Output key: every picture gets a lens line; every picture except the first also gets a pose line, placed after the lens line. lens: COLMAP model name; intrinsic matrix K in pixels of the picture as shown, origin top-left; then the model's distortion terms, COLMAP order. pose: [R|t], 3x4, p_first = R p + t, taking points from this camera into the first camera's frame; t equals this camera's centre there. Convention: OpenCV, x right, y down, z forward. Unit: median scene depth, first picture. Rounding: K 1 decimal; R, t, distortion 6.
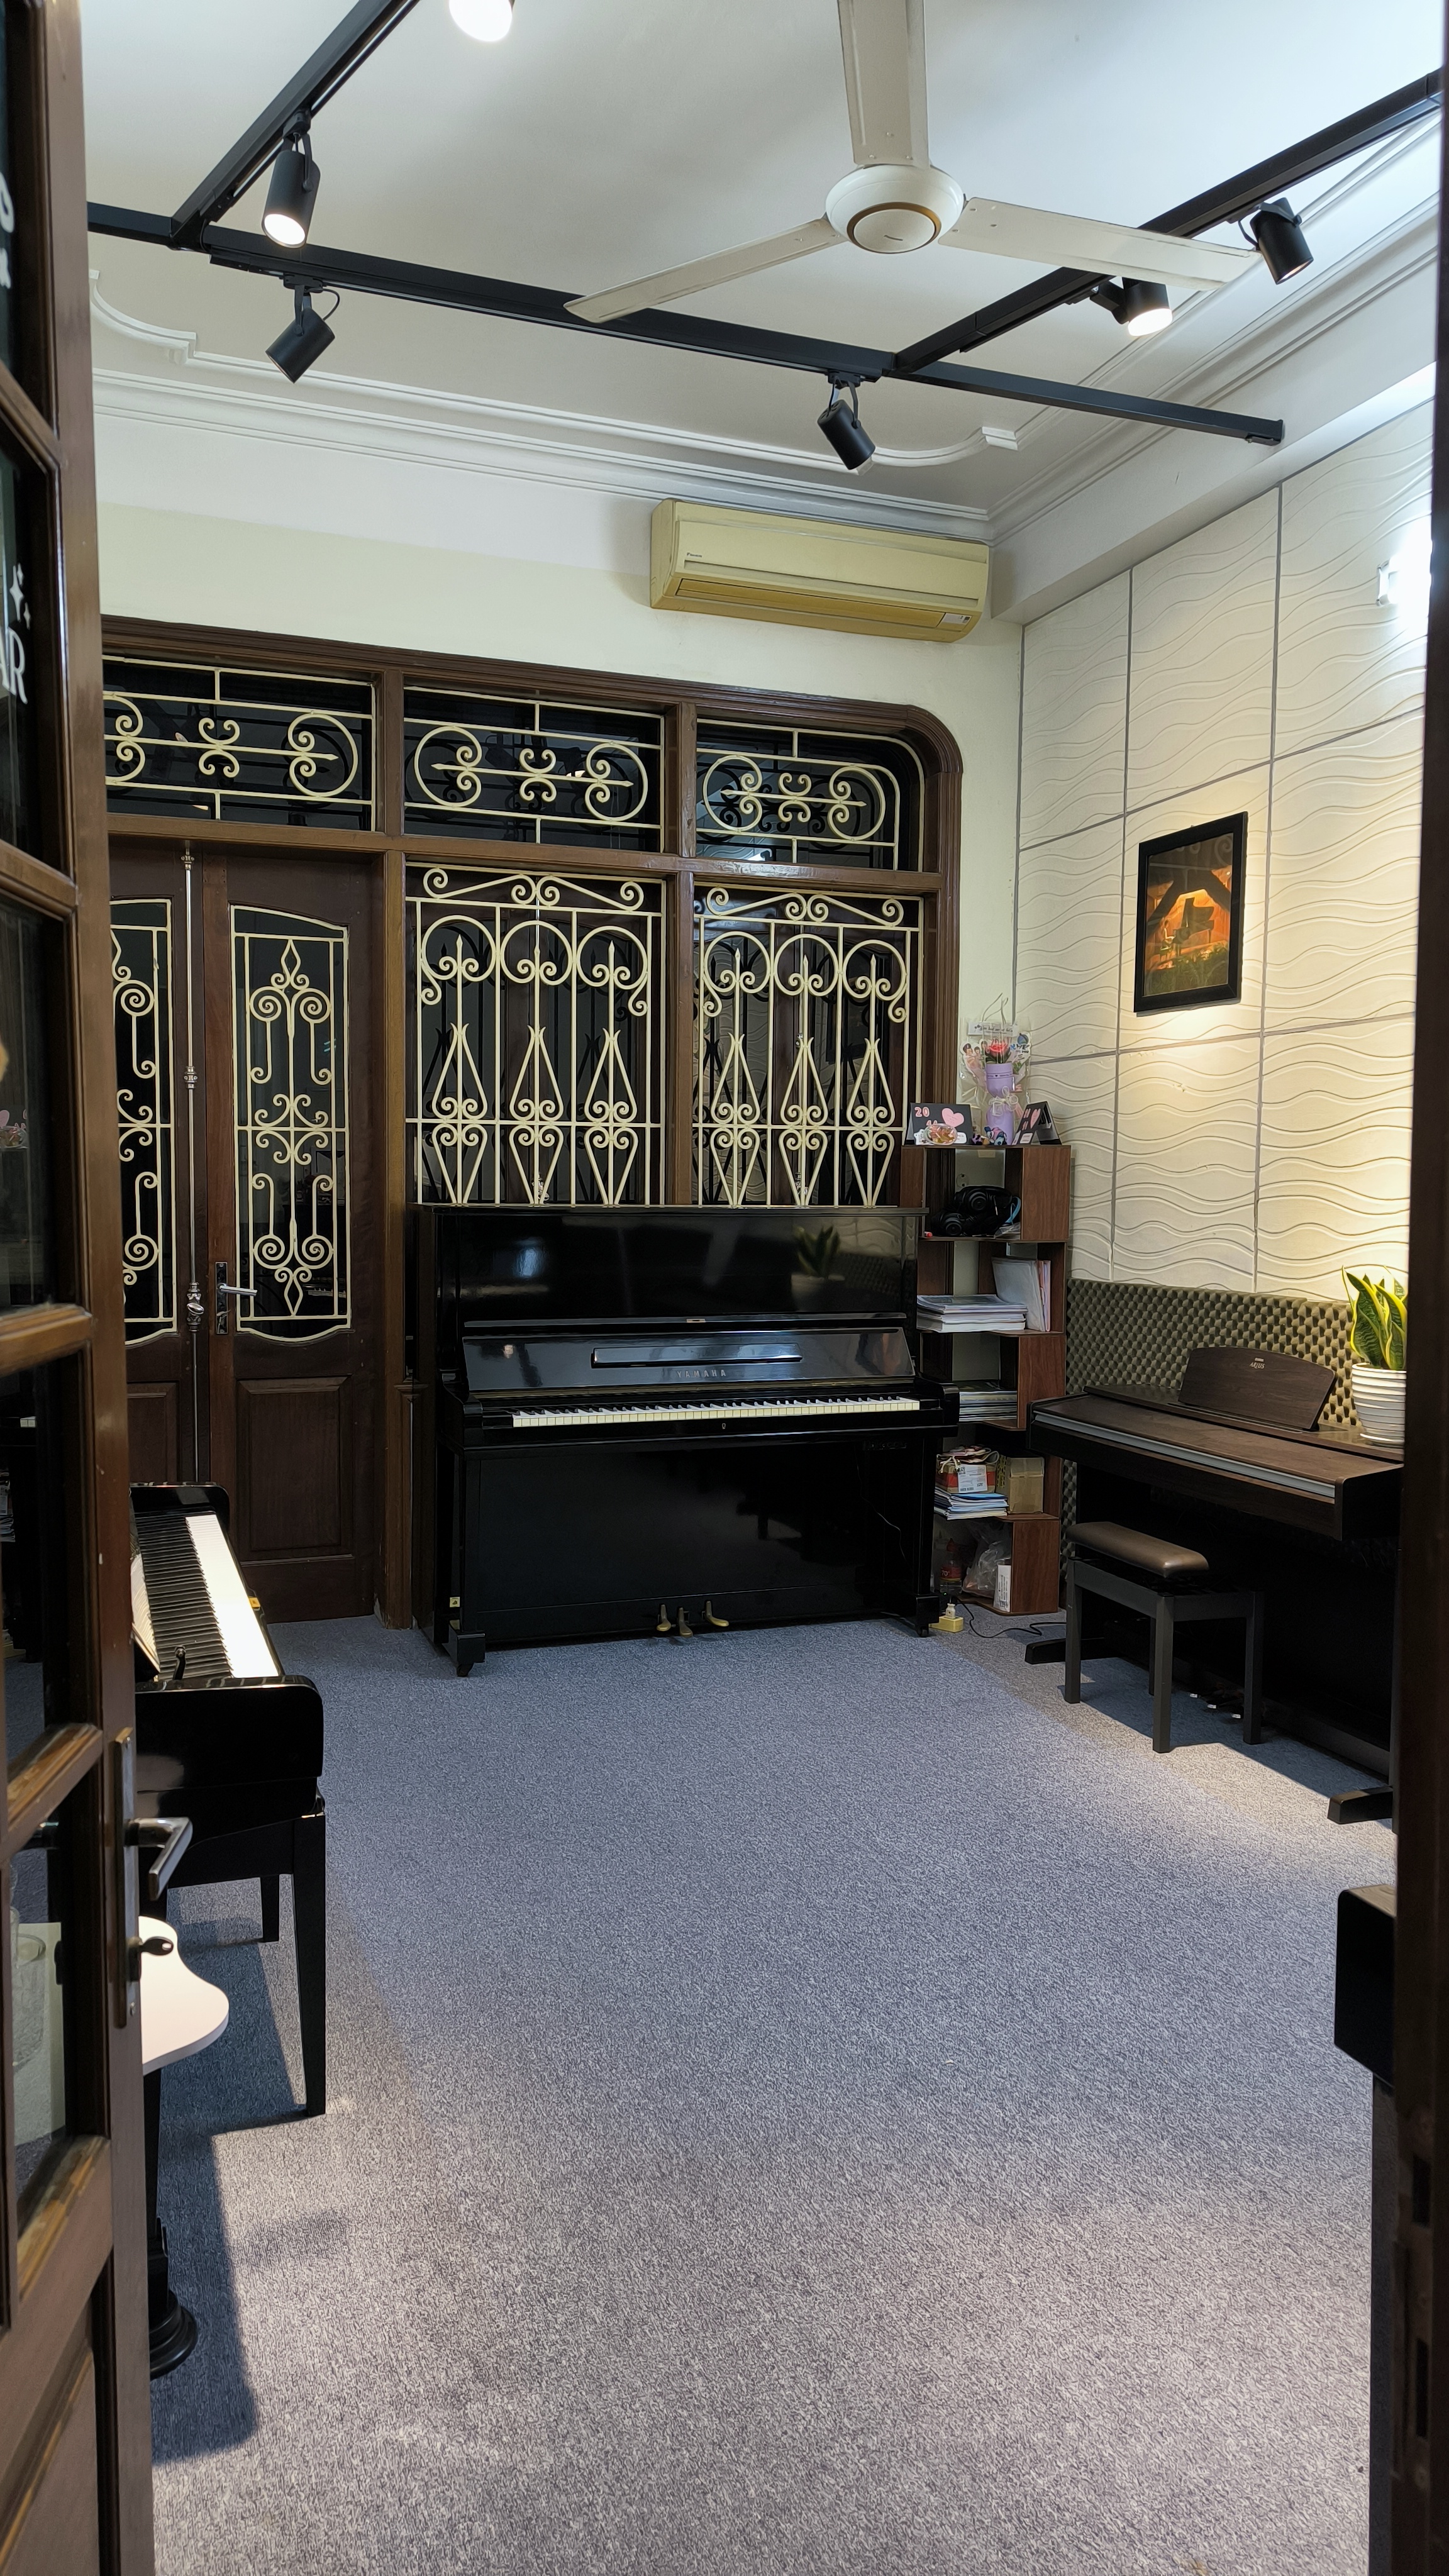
lens RADIAL K [[1853.3, 0, 684.3], [0, 1853.3, 1262.5], [0, 0, 1]] dist [0.044549, -0.019938]
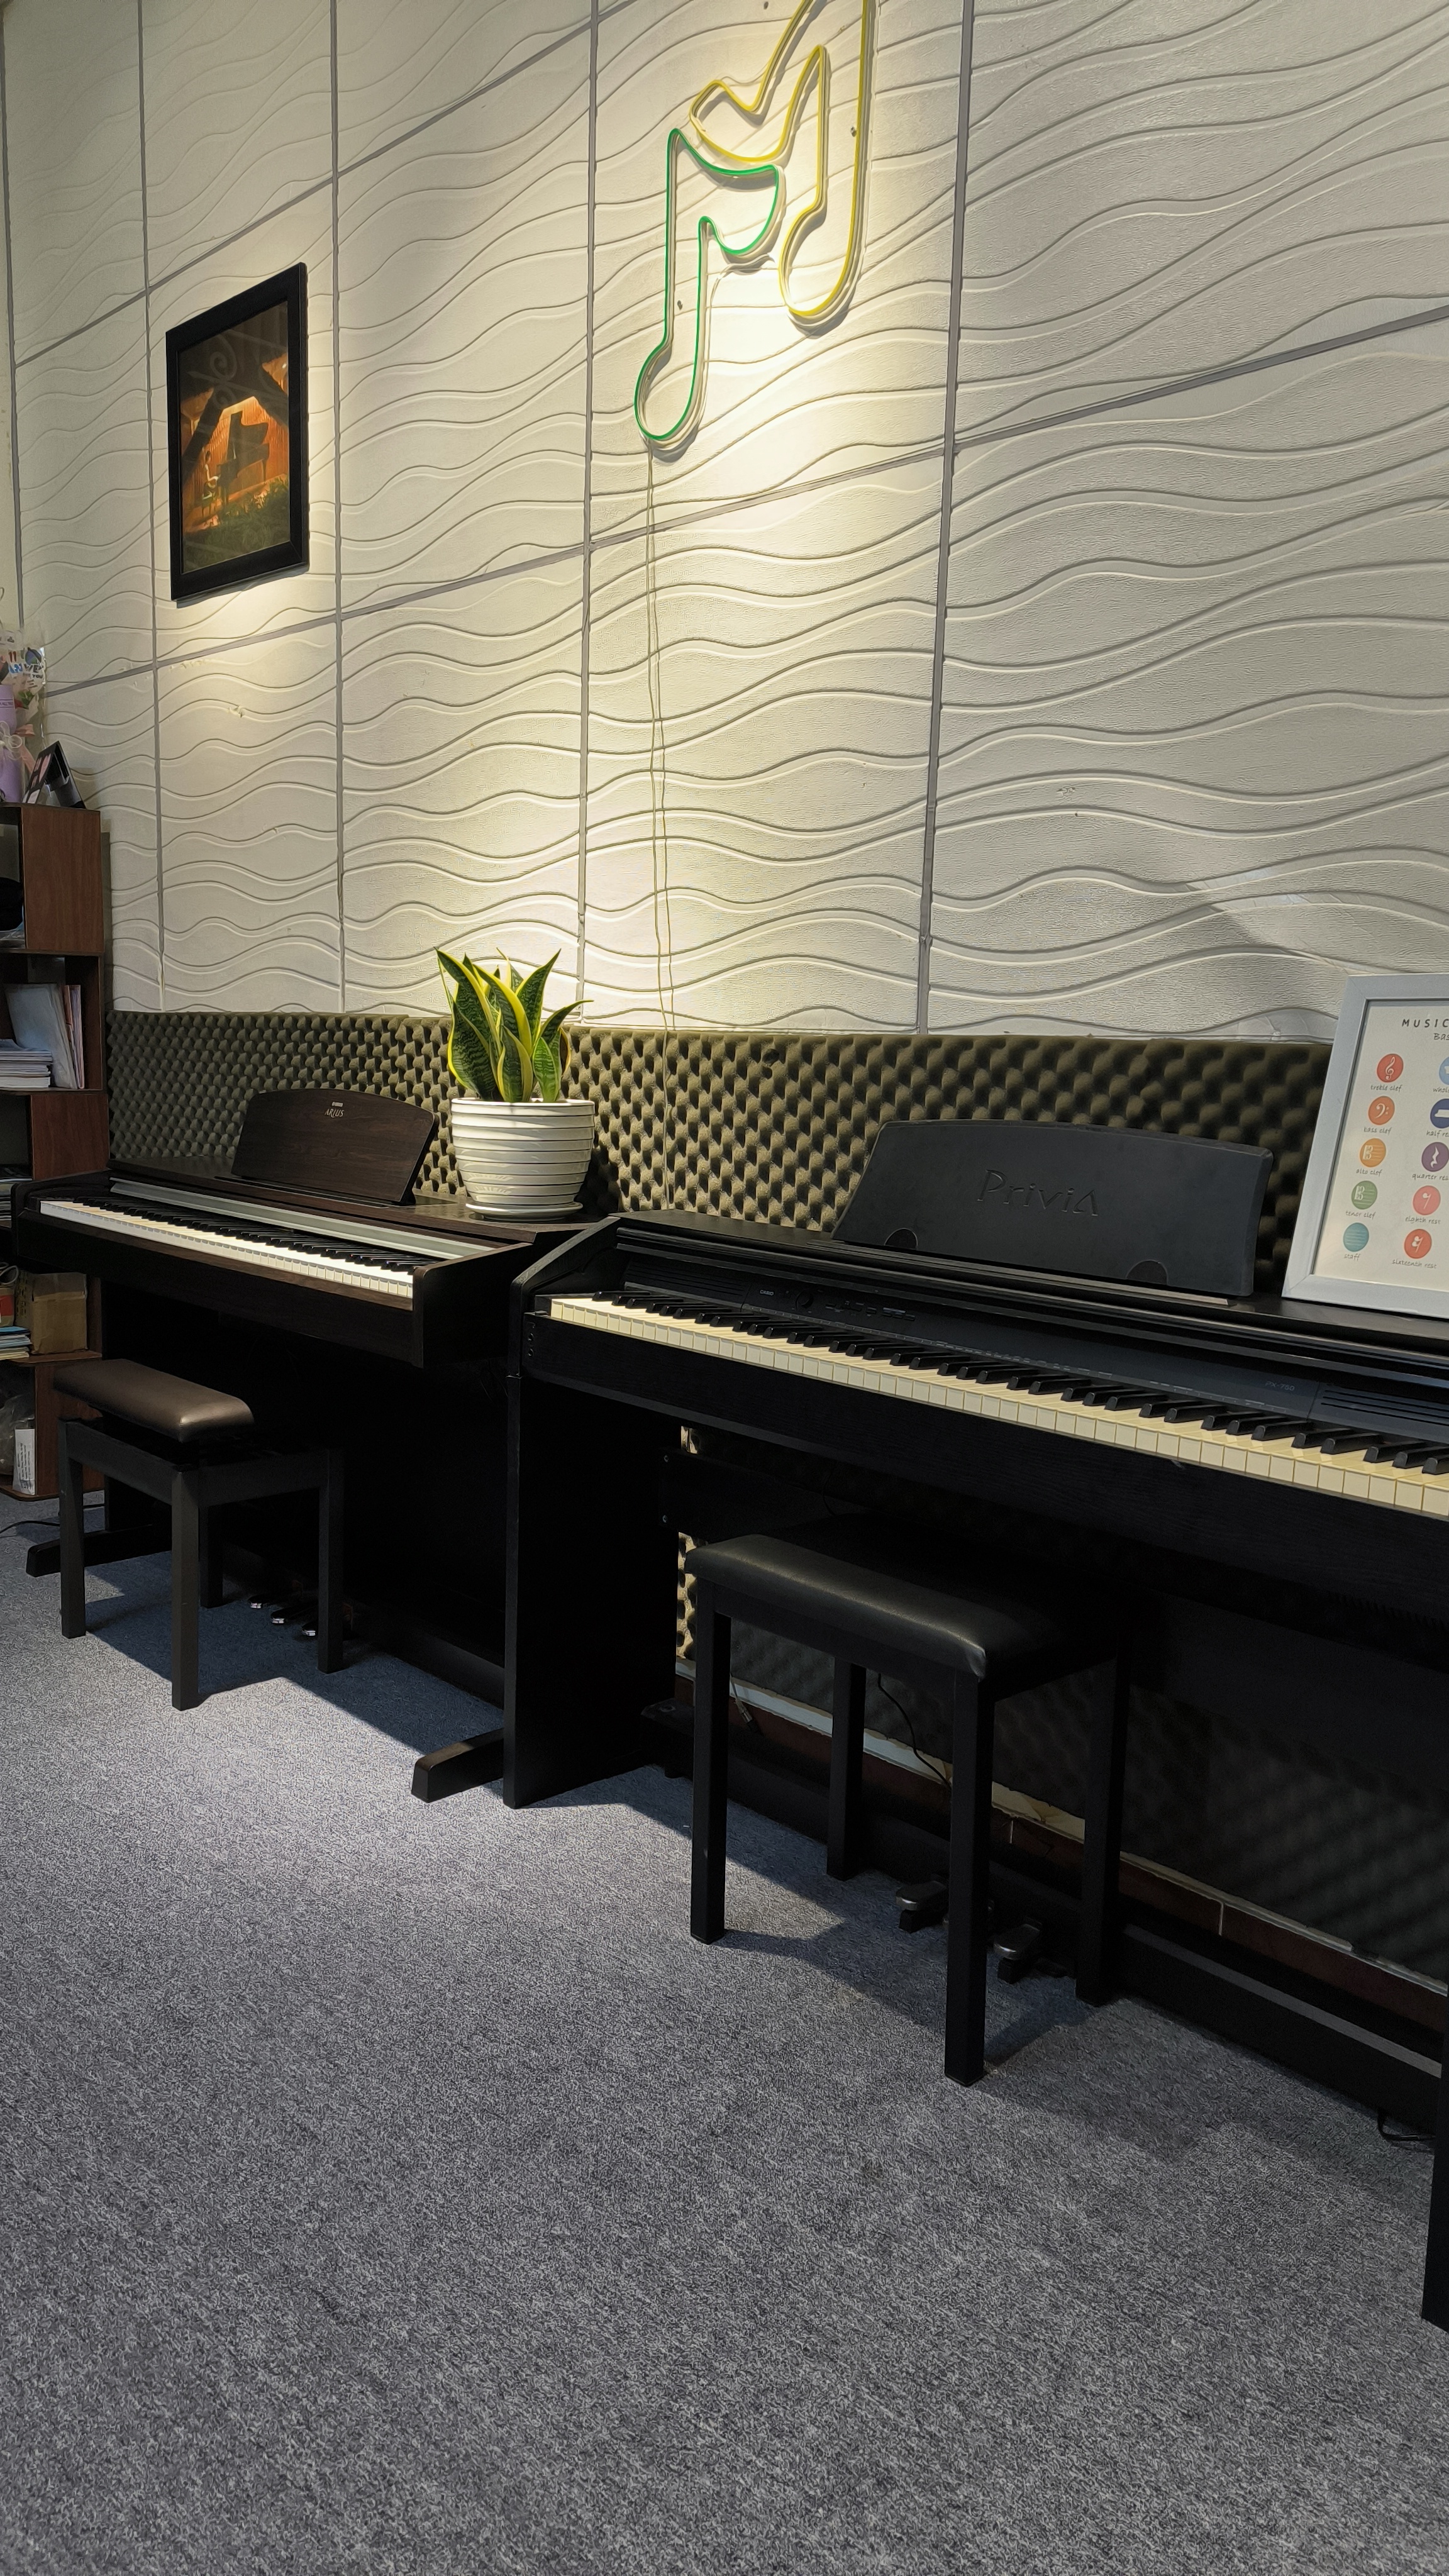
lens RADIAL K [[1853.3, 0, 724.6], [0, 1853.3, 1283.4], [0, 0, 1]] dist [0.044549, -0.019938]
pose [[0.915691, -0.048114, 0.398993, 0.161224], [0.006581, 0.994470, 0.104819, 0.045538], [-0.401830, -0.093356, 0.910943, 0.319219]]
